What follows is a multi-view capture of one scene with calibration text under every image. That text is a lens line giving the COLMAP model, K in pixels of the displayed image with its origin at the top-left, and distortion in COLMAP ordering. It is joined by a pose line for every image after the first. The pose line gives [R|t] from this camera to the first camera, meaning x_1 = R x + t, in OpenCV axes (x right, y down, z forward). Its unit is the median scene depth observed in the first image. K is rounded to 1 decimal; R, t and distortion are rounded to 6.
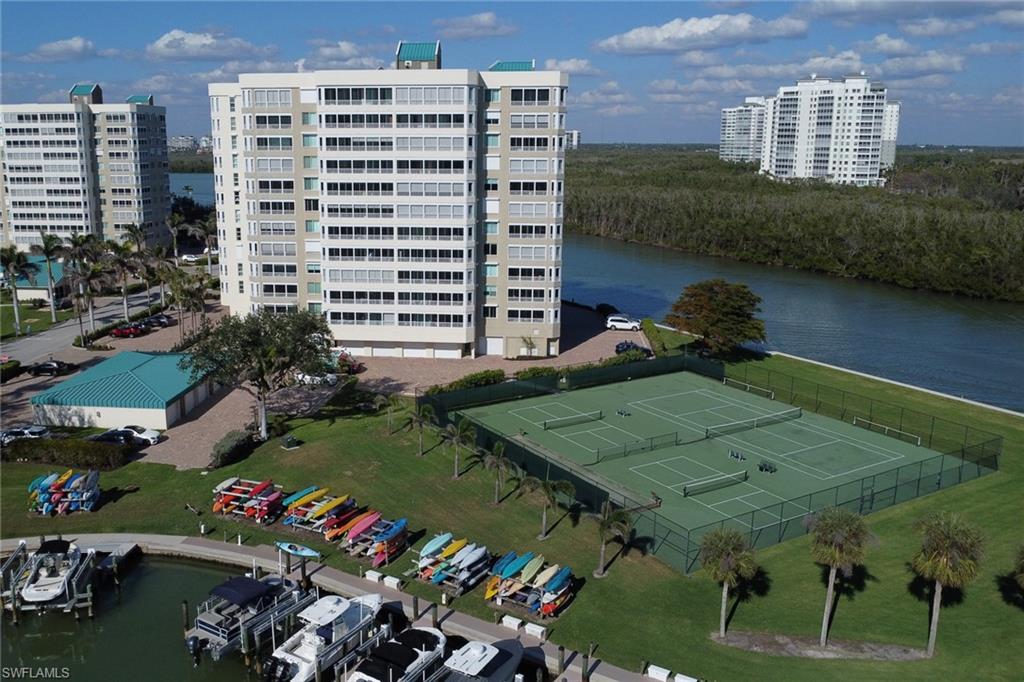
lens RADIAL K [[868.4, 0, 426.8], [0, 868.4, 339.4], [0, 0, 1]] dist [-0.007476, -0.018908]
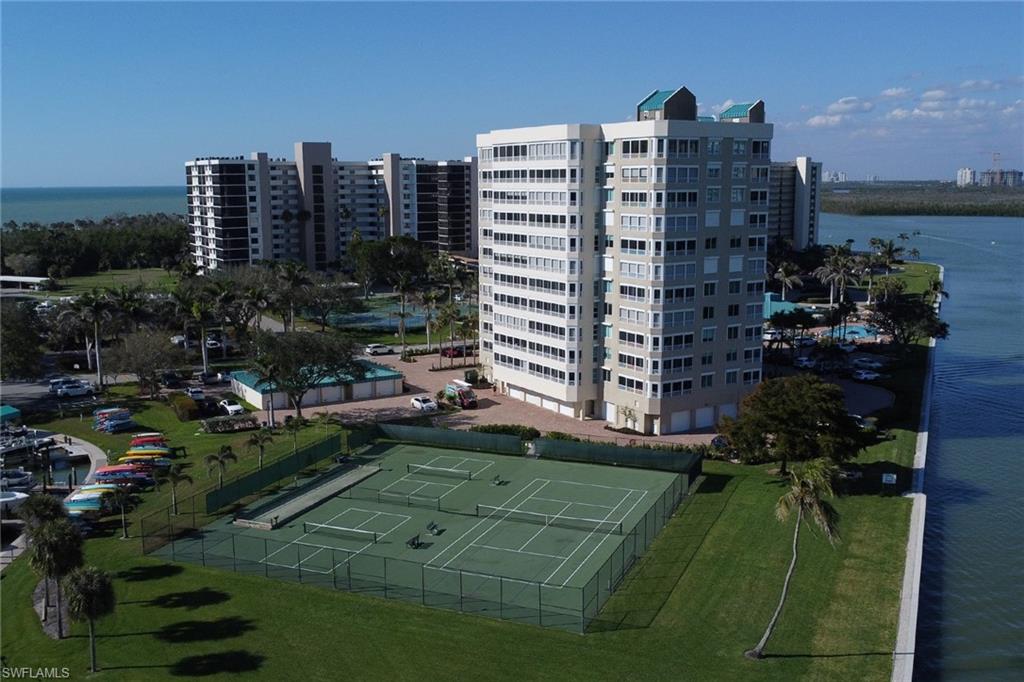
lens RADIAL K [[974.6, 0, 512.3], [0, 974.6, 362.0], [0, 0, 1]] dist [-0.007722, -0.009108]
pose [[0.625448, 0.138609, -0.767856, 0.853254], [-0.169871, 0.984679, 0.039382, -0.072946], [0.761550, 0.105805, 0.639411, 0.255538]]
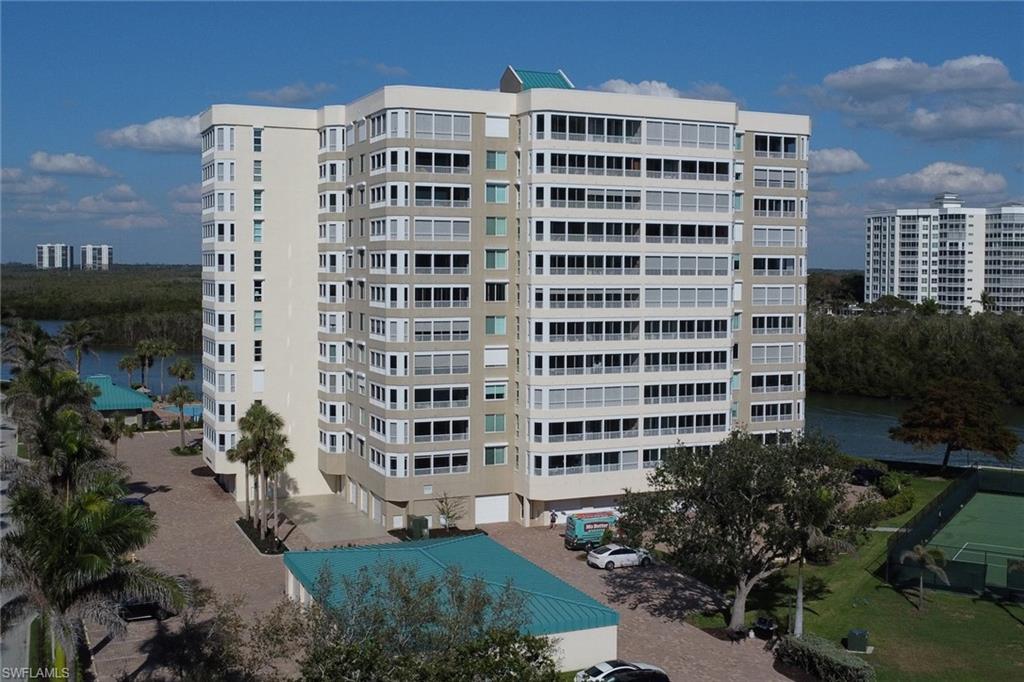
lens RADIAL K [[1147.1, 0, 512.0], [0, 1147.1, 341.0], [0, 0, 1]] dist [-0.028161, -0.007954]
pose [[0.863006, -0.026201, 0.504513, -0.572366], [0.104290, 0.986383, -0.127169, -0.010987], [-0.494311, 0.162364, 0.853987, 0.289913]]
